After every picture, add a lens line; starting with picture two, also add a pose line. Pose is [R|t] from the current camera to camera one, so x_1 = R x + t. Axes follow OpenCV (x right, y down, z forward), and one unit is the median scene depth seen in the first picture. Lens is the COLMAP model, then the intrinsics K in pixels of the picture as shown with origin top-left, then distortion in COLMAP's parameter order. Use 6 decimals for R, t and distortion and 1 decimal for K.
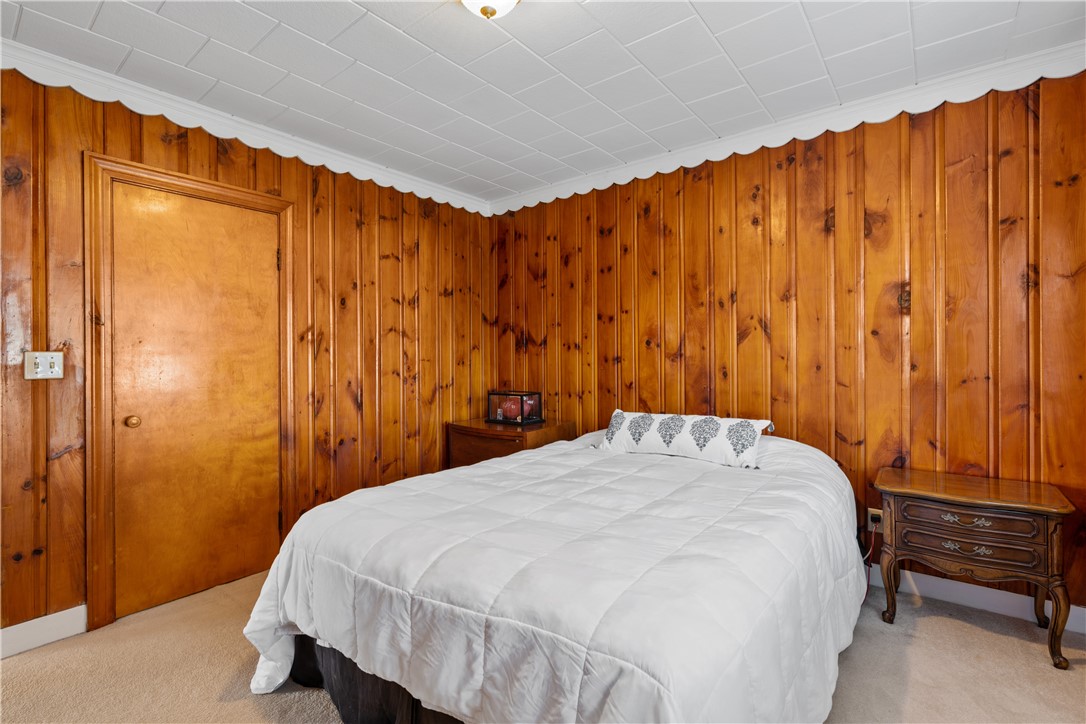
lens RADIAL K [[493.5, 0, 545.5], [0, 493.5, 359.2], [0, 0, 1]] dist [-0.002235, 0.000284]
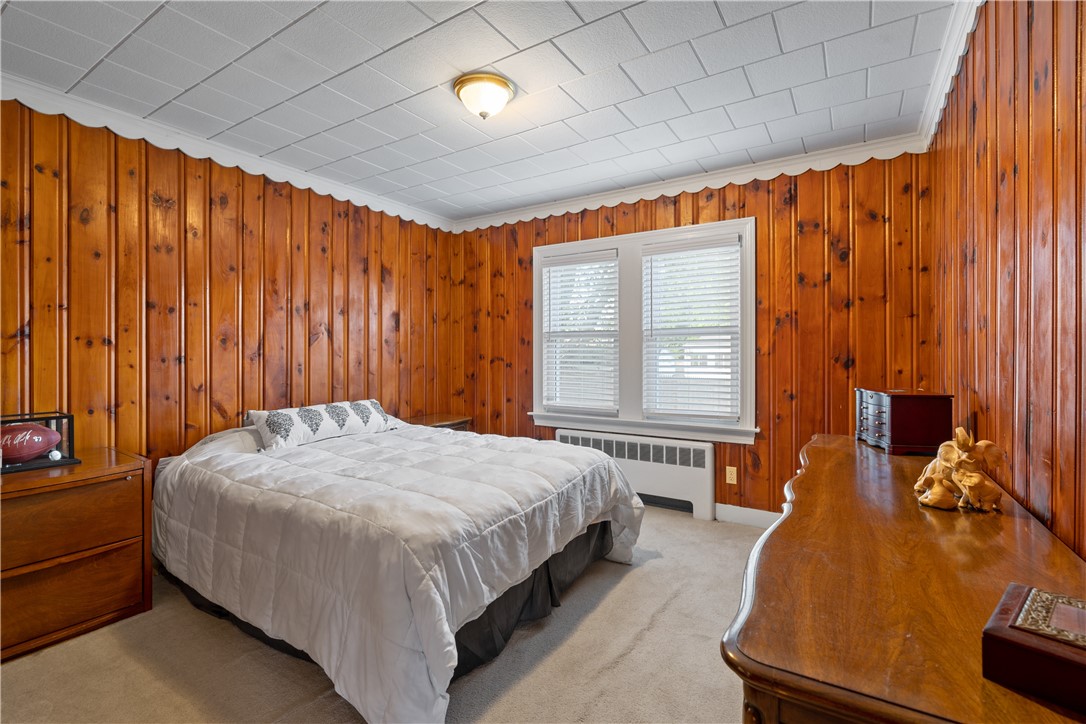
lens RADIAL K [[493.5, 0, 545.5], [0, 493.5, 359.2], [0, 0, 1]] dist [-0.002235, 0.000284]
pose [[-0.099159, -0.003866, 0.995064, -0.964265], [0.011907, 0.999916, 0.005072, 0.004910], [-0.995000, 0.012351, -0.099105, 0.593834]]
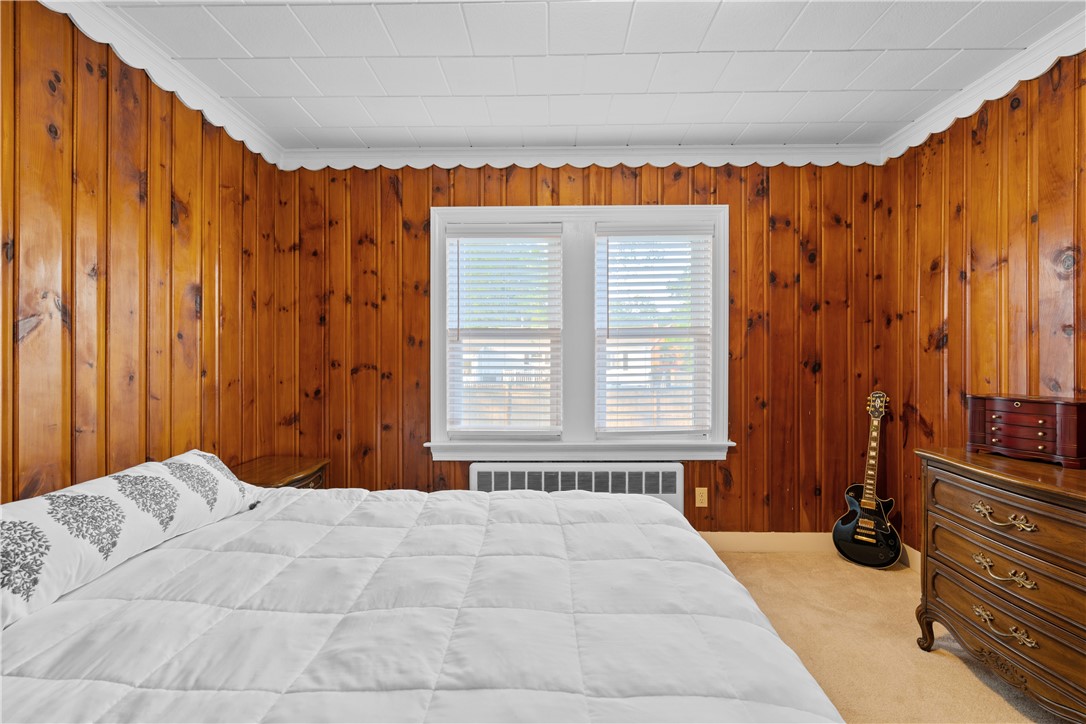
lens RADIAL K [[494.3, 0, 543.0], [0, 494.3, 362.0], [0, 0, 1]] dist [-0.002436, 0.000345]
pose [[-0.604459, 0.004425, 0.796624, -0.410259], [0.015903, 0.999852, 0.006513, -0.001770], [-0.796477, 0.016605, -0.604440, 0.953636]]
